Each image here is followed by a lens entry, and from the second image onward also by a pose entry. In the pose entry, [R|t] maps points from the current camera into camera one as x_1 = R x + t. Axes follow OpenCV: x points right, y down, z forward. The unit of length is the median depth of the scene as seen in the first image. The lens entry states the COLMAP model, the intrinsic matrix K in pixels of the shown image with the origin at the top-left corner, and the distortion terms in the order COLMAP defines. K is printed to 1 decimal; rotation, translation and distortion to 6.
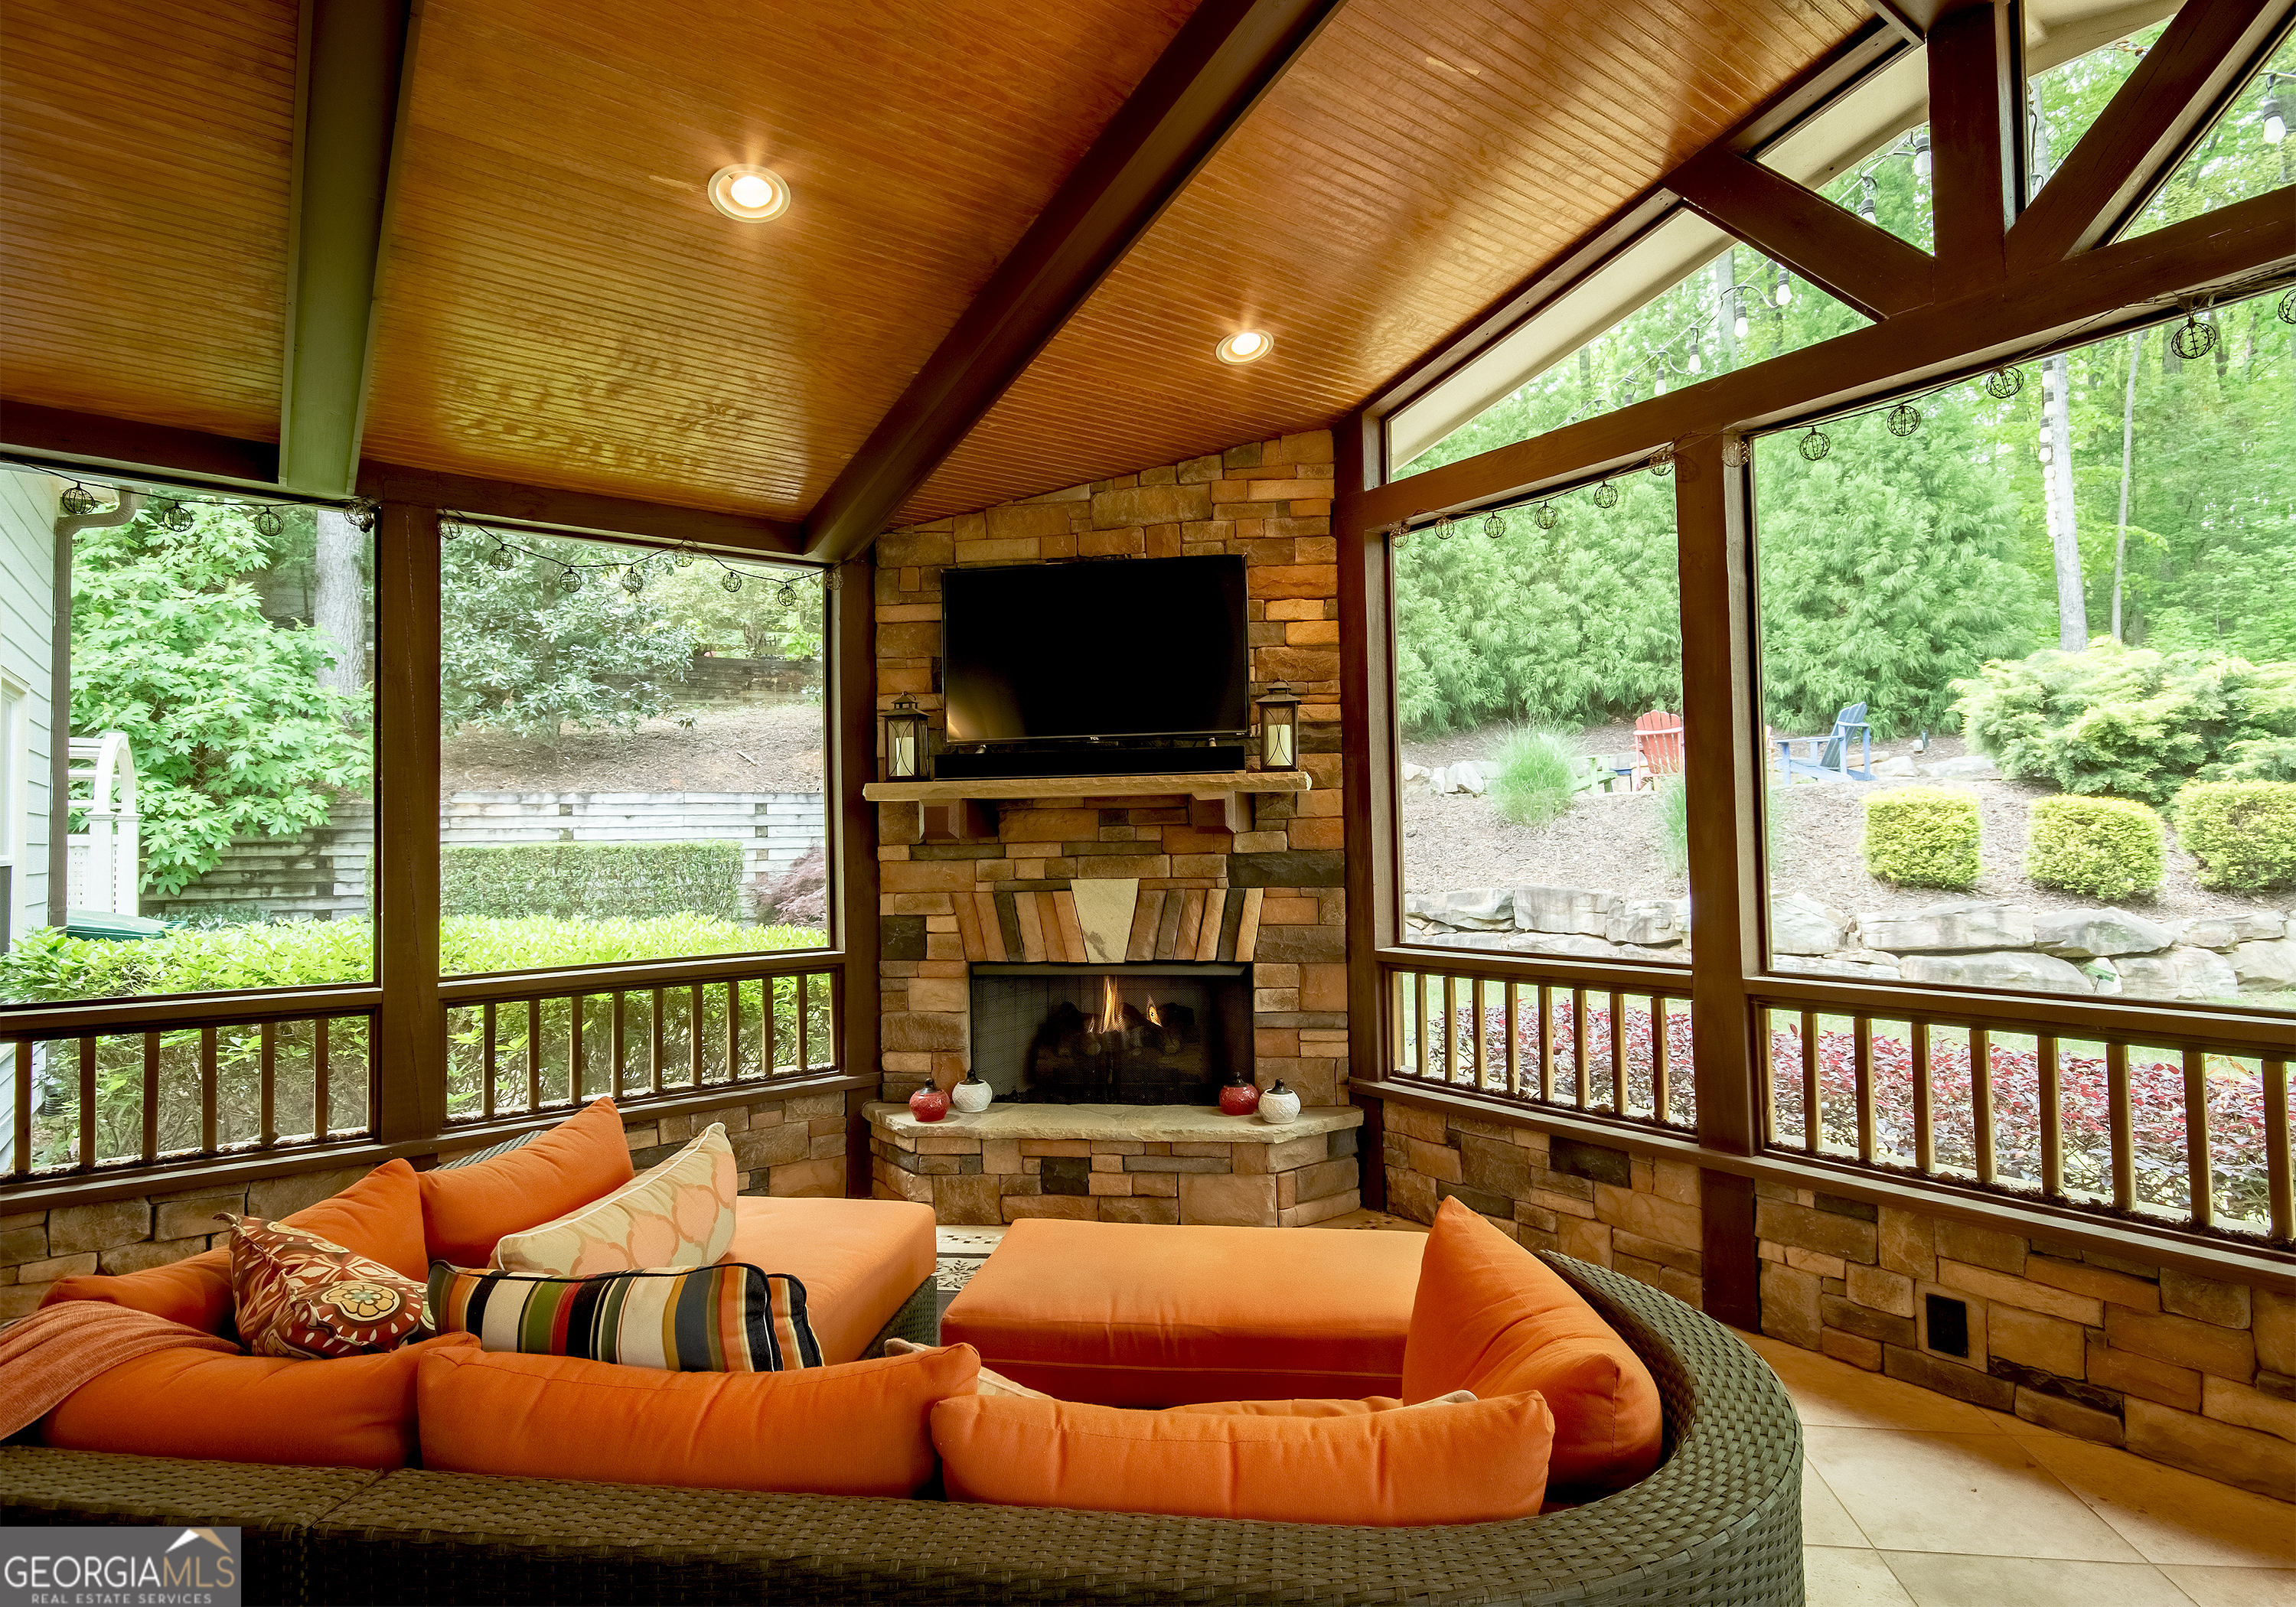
lens RADIAL K [[1211.3, 0, 1157.7], [0, 1211.3, 802.7], [0, 0, 1]] dist [-0.005192, 0.004217]
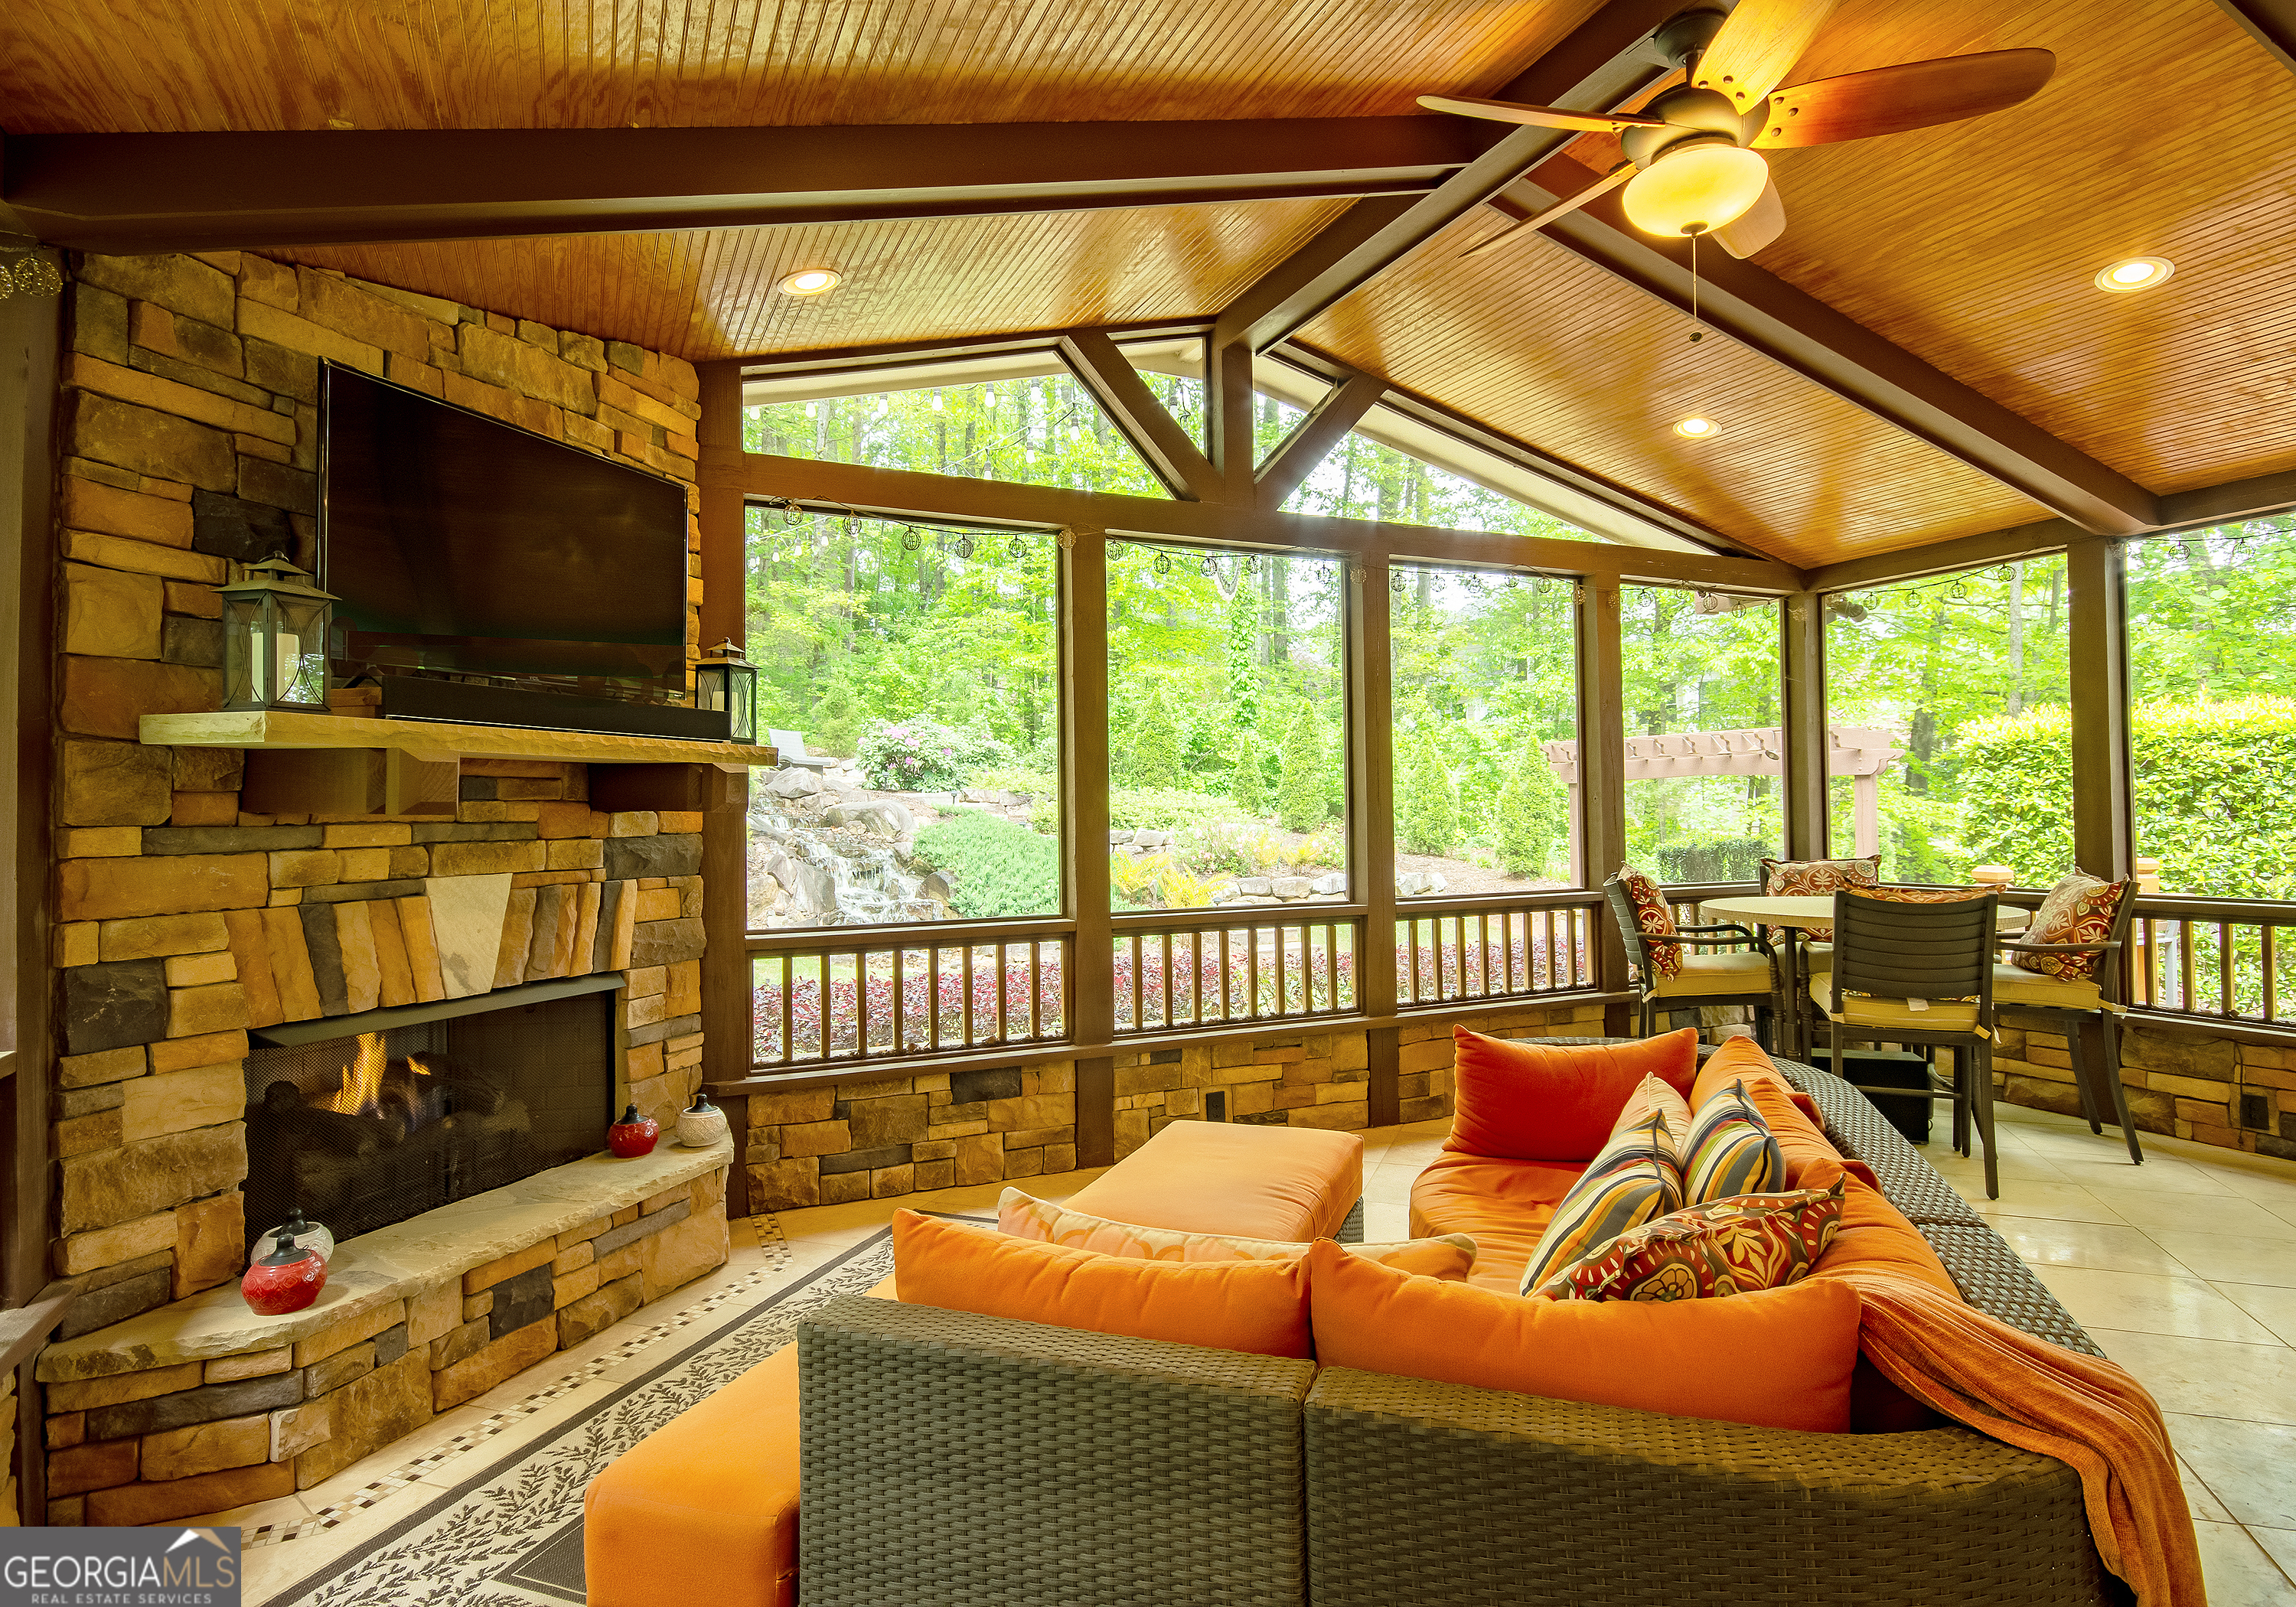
lens RADIAL K [[1211.3, 0, 1157.5], [0, 1211.3, 797.0], [0, 0, 1]] dist [-0.005192, 0.004217]
pose [[0.200630, 0.031242, 0.979169, -0.657731], [-0.017152, 0.999450, -0.028374, 0.031037], [-0.979517, -0.011102, 0.201055, 0.479267]]
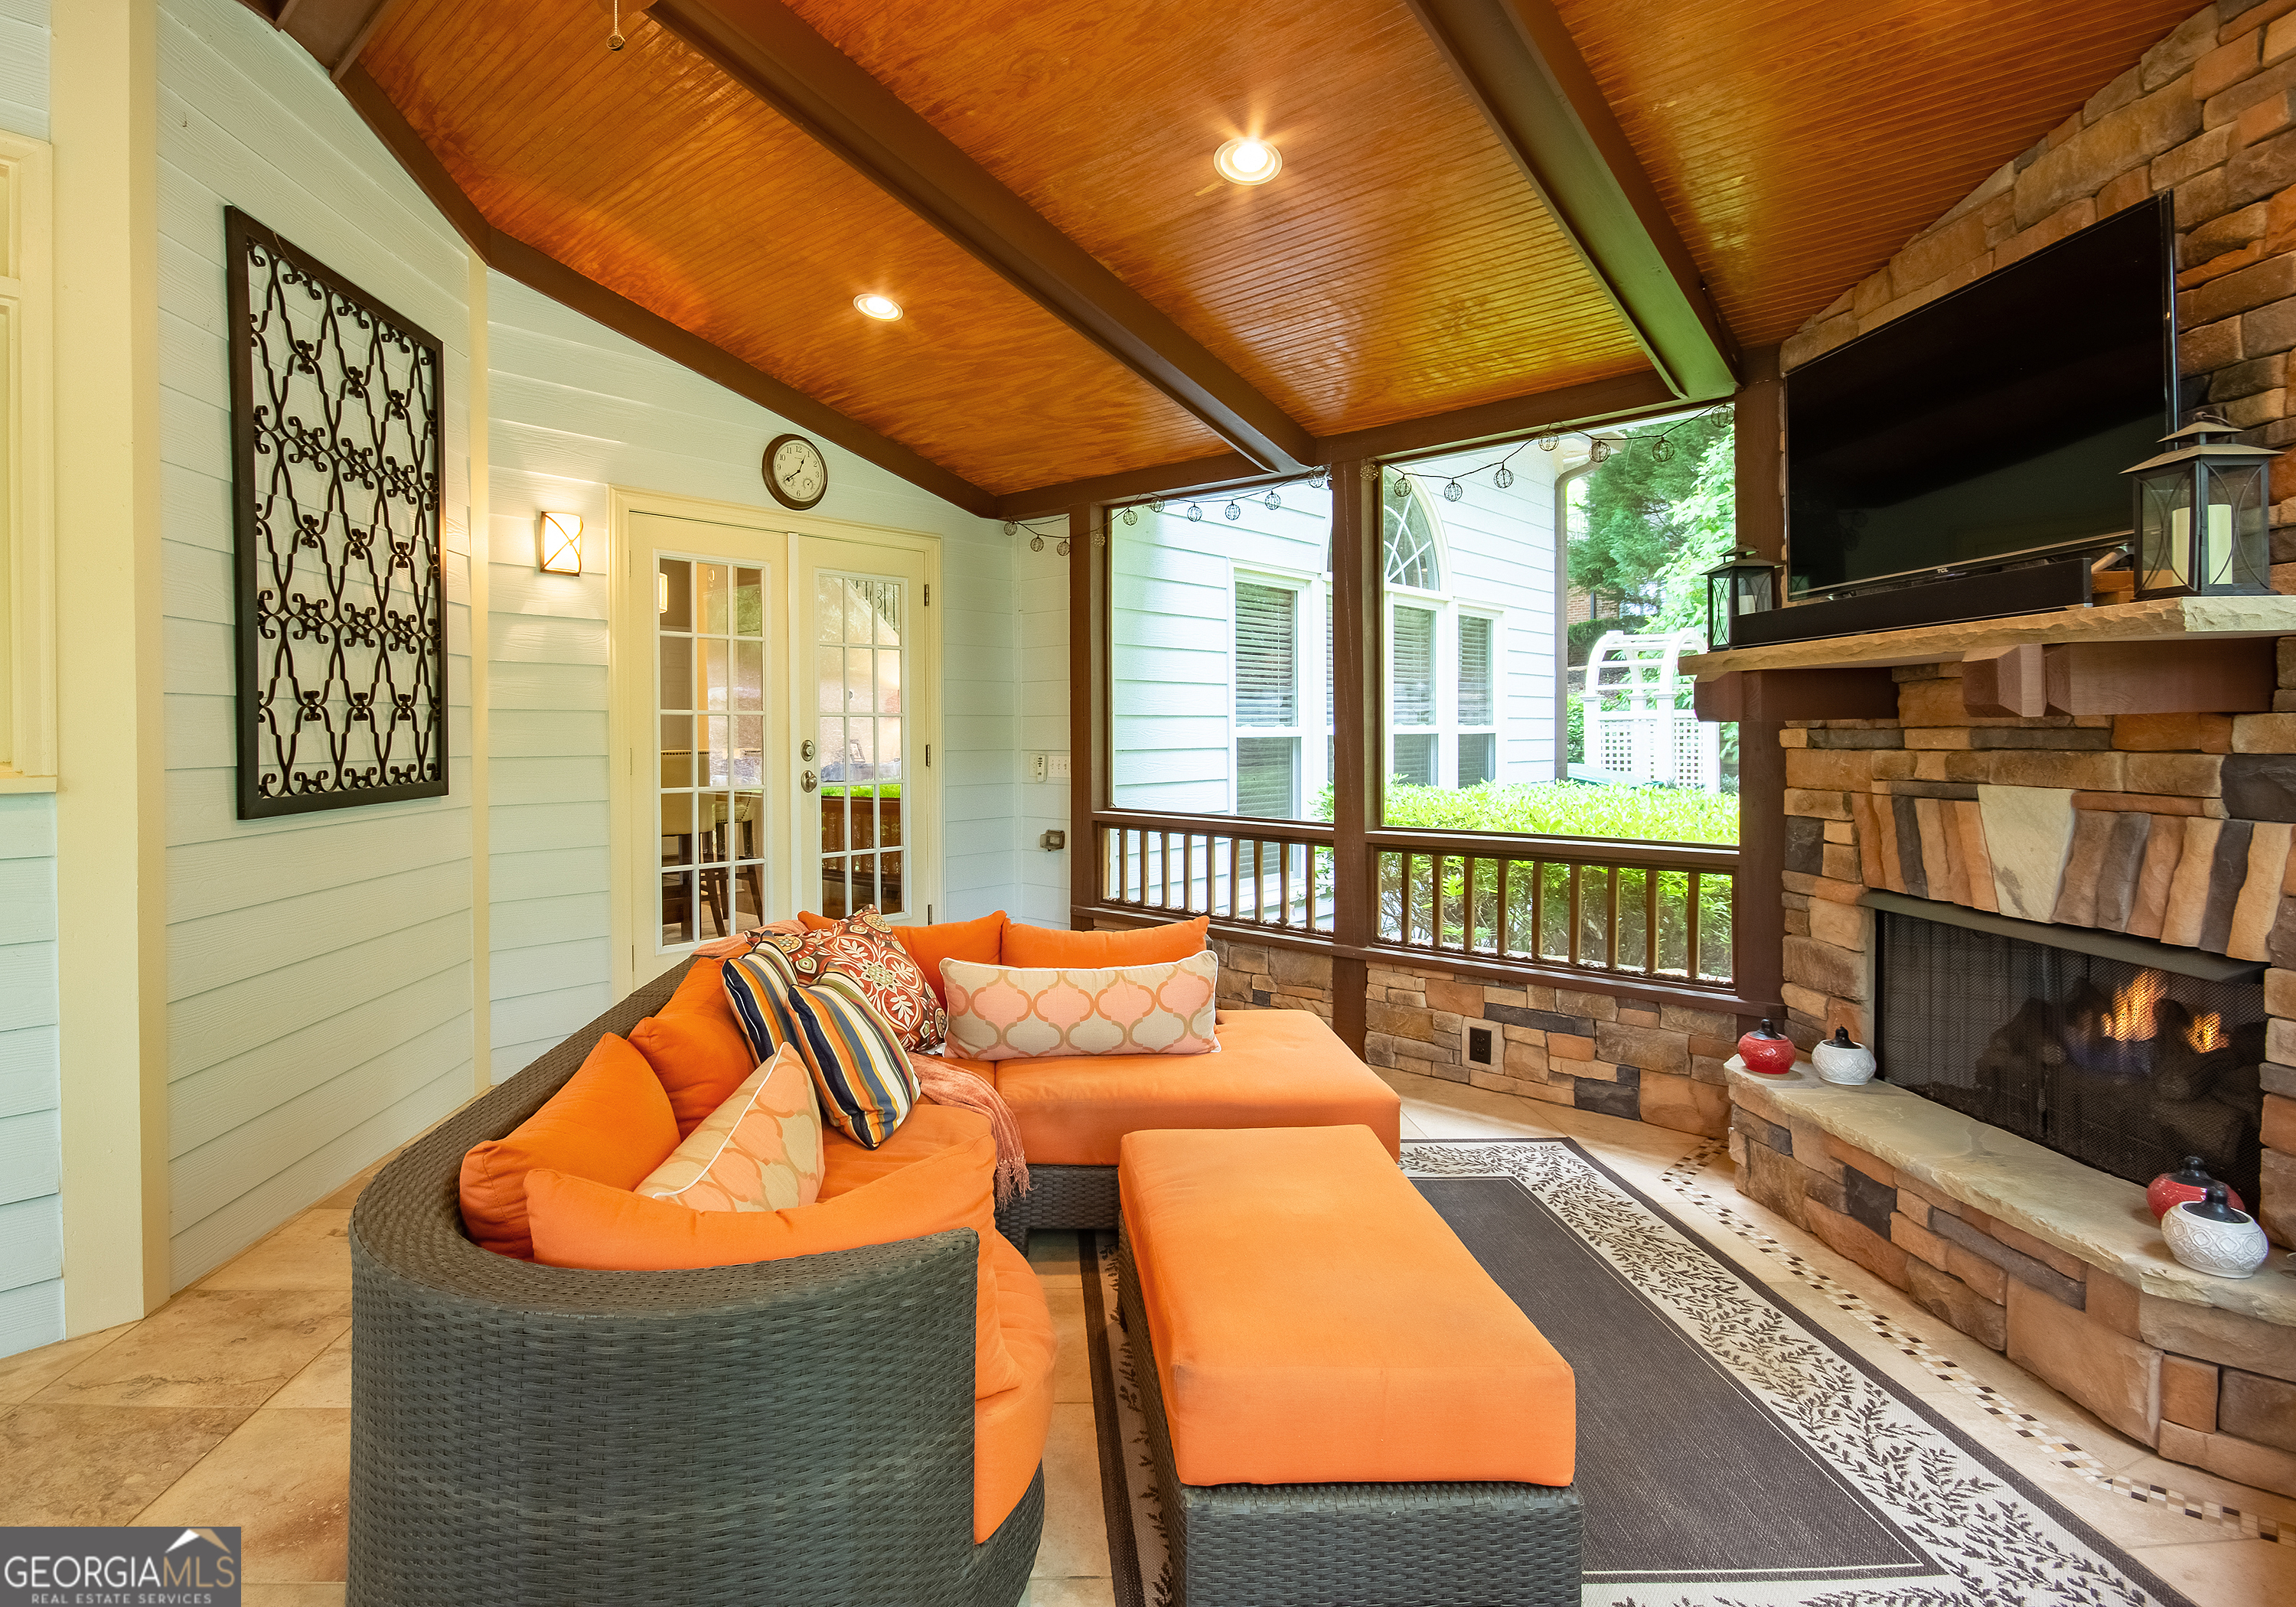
lens RADIAL K [[1147.8, 0, 1035.8], [0, 1147.8, 738.8], [0, 0, 1]] dist [-0.003846, -0.003309]
pose [[0.145102, 0.025270, -0.989094, 0.477285], [0.028036, 0.999167, 0.029641, 0.005987], [0.989019, -0.032031, 0.144272, 0.411501]]
